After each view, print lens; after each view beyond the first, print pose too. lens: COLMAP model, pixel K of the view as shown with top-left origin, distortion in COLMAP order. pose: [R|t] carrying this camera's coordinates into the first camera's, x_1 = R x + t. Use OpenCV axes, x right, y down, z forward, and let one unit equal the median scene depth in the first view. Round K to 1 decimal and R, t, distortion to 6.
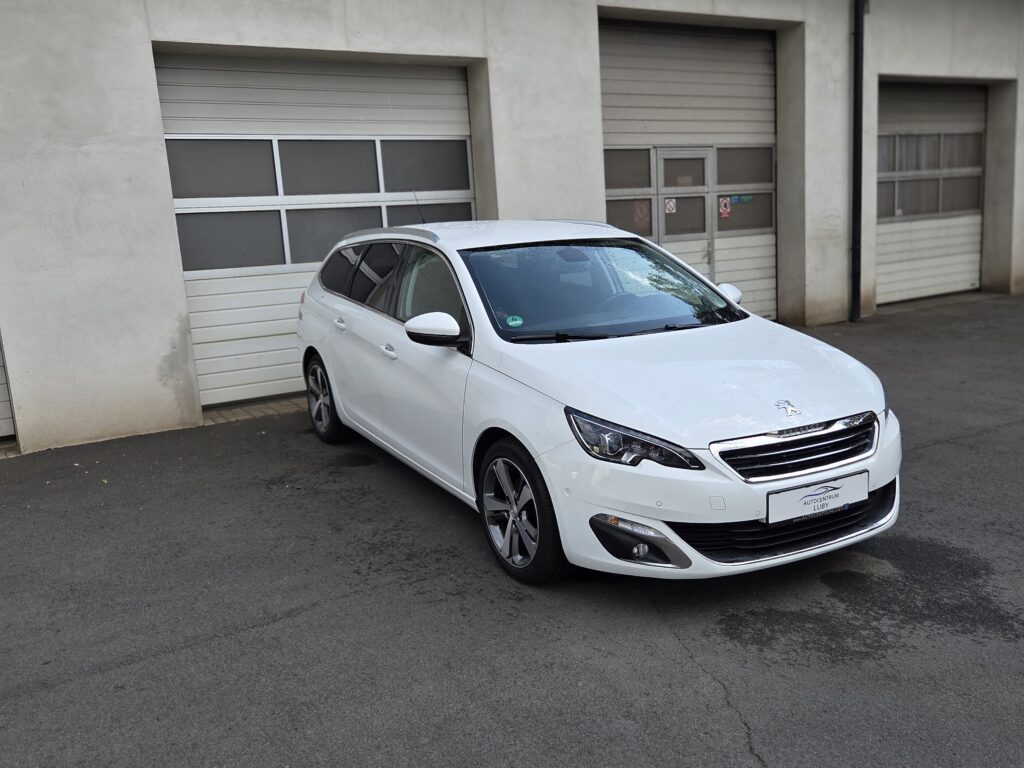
lens RADIAL K [[912.4, 0, 504.3], [0, 912.4, 397.8], [0, 0, 1]] dist [0.081889, -0.088141]
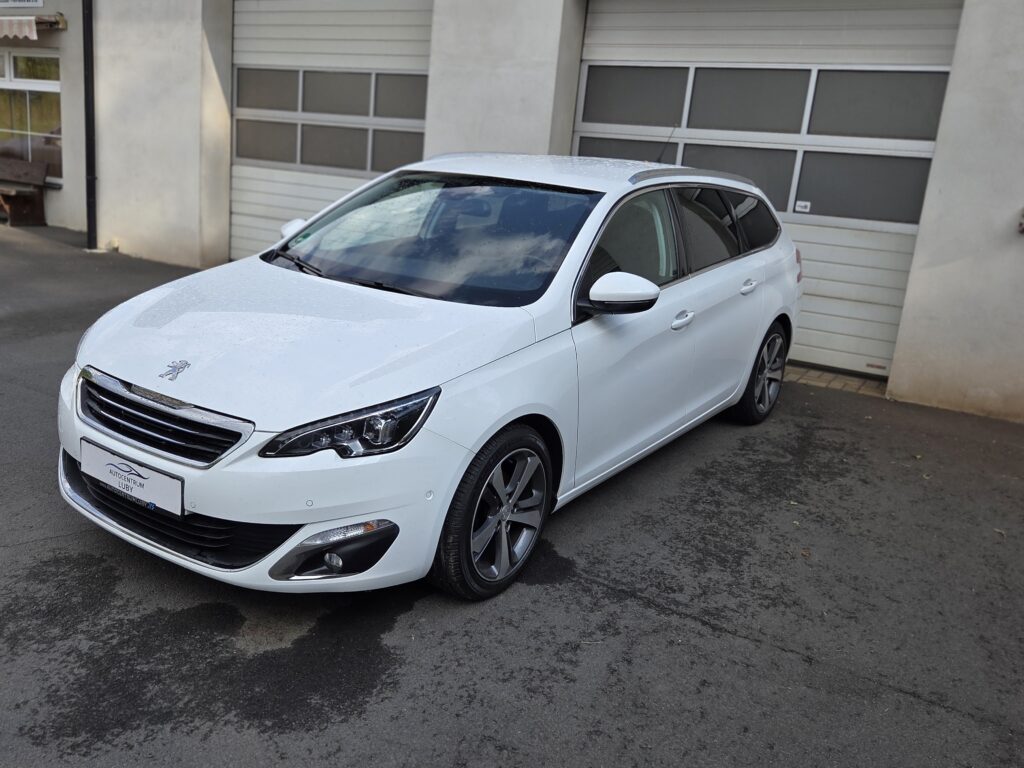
lens RADIAL K [[912.4, 0, 490.2], [0, 912.4, 375.4], [0, 0, 1]] dist [0.081889, -0.088141]
pose [[0.431236, 0.298970, -0.851265, 0.610059], [-0.274236, 0.942297, 0.192018, -0.118835], [0.859552, 0.150642, 0.488341, 0.450887]]
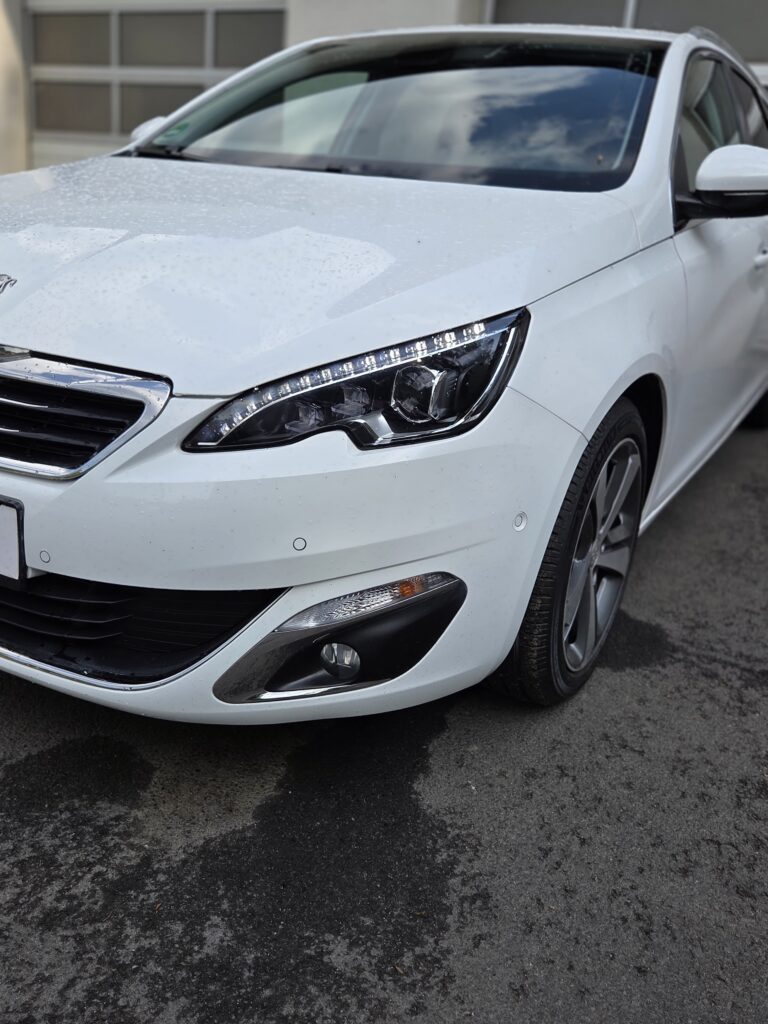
lens RADIAL K [[912.4, 0, 378.2], [0, 912.4, 493.7], [0, 0, 1]] dist [0.081889, -0.088141]
pose [[0.509163, 0.348632, -0.786898, 0.406015], [-0.264129, 0.933462, 0.242661, -0.027935], [0.819139, 0.084289, 0.567368, 0.491880]]
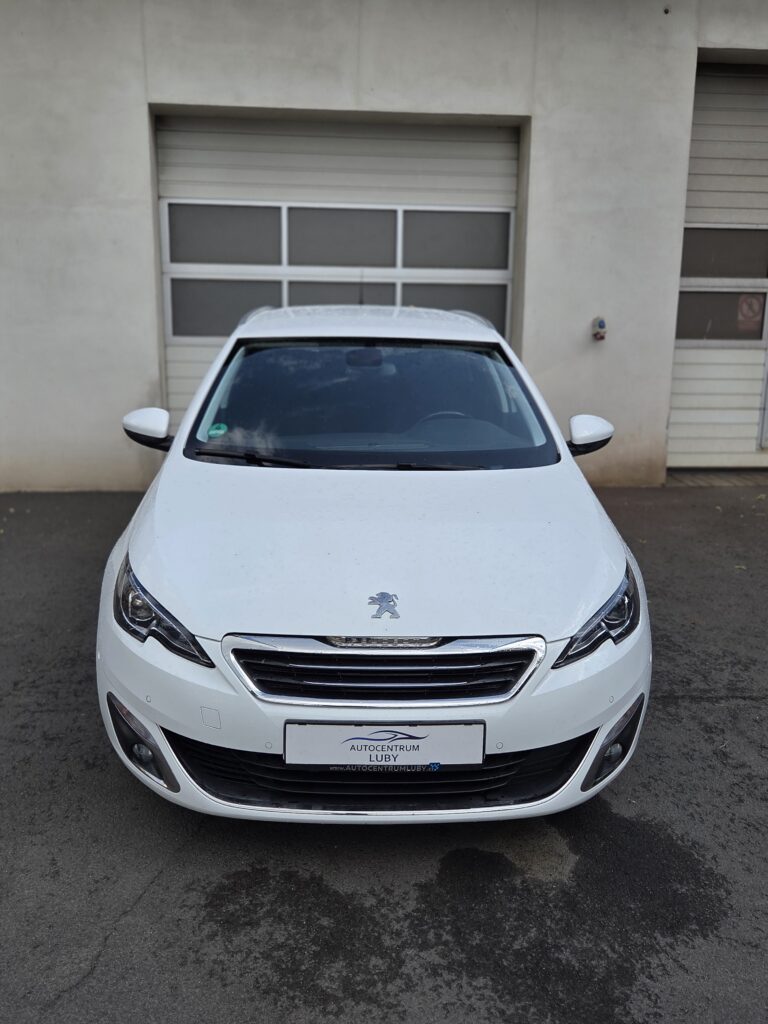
lens RADIAL K [[912.4, 0, 379.7], [0, 912.4, 495.7], [0, 0, 1]] dist [0.081889, -0.088141]
pose [[0.894958, 0.157771, -0.417324, 0.312494], [-0.146459, 0.987442, 0.059222, -0.060520], [0.421427, 0.008119, 0.906826, 0.196790]]
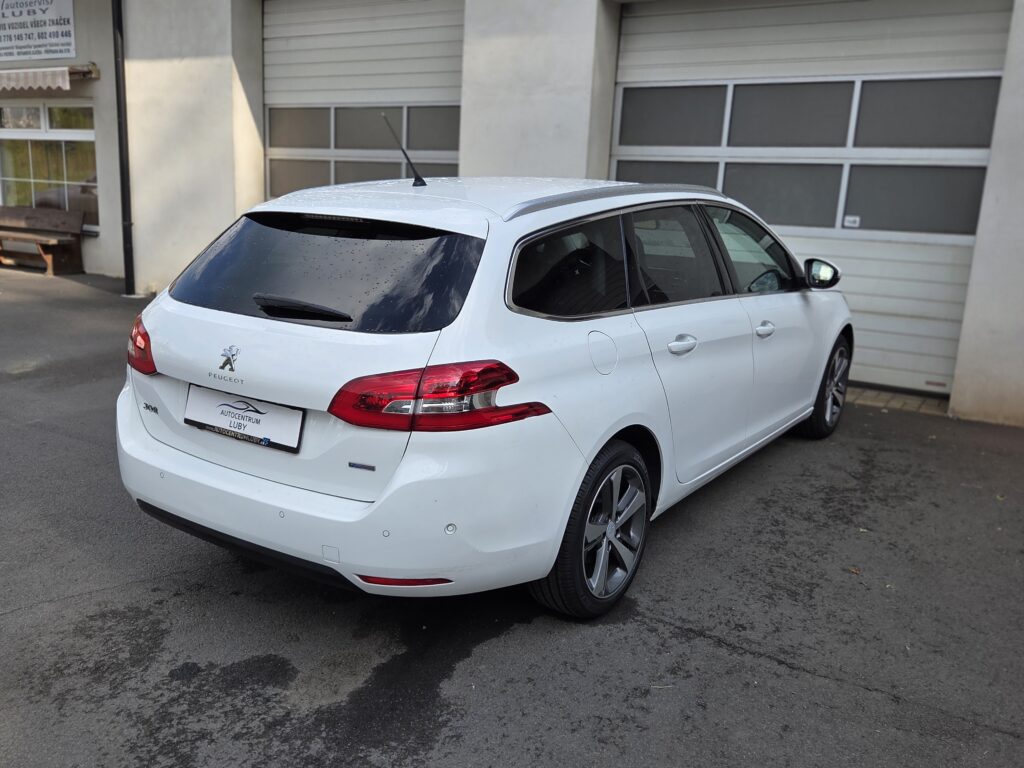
lens RADIAL K [[912.4, 0, 500.9], [0, 912.4, 395.9], [0, 0, 1]] dist [0.081889, -0.088141]
pose [[0.416502, 0.273641, -0.866976, 0.589308], [-0.235248, 0.953587, 0.187962, -0.113755], [0.878171, 0.125668, 0.461545, 0.453823]]
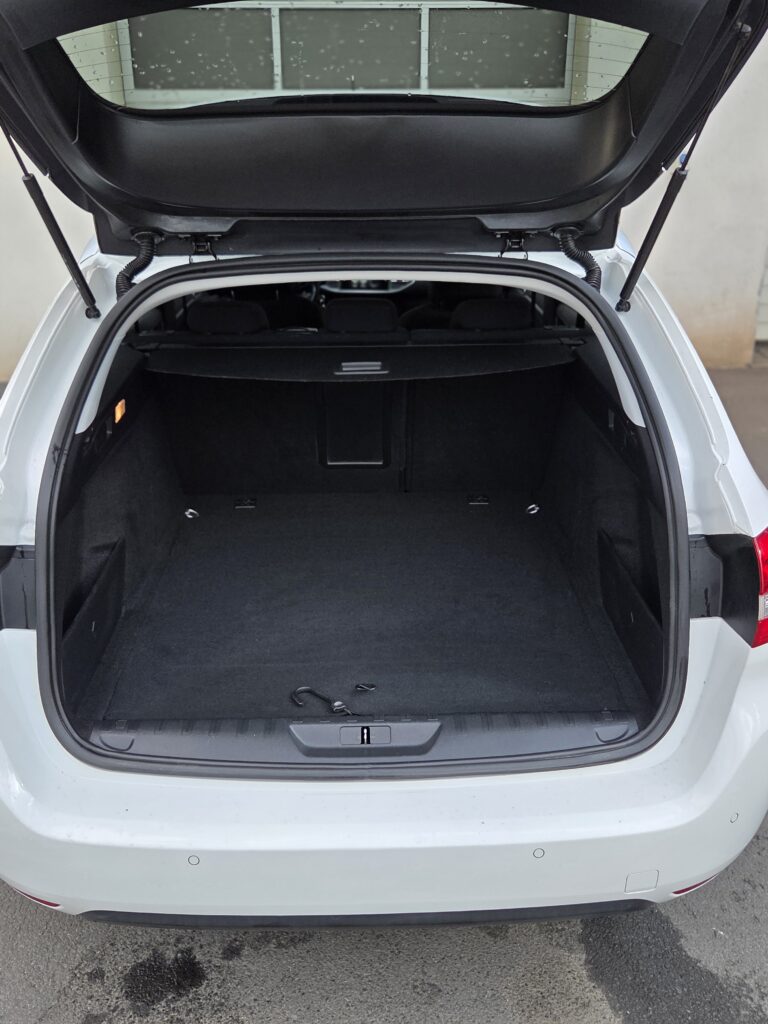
lens RADIAL K [[912.4, 0, 373.7], [0, 912.4, 506.7], [0, 0, 1]] dist [0.081889, -0.088141]
pose [[0.870194, 0.232428, -0.434441, 0.260161], [-0.133688, 0.960044, 0.245850, -0.097582], [0.474226, -0.155858, 0.866498, 0.360704]]
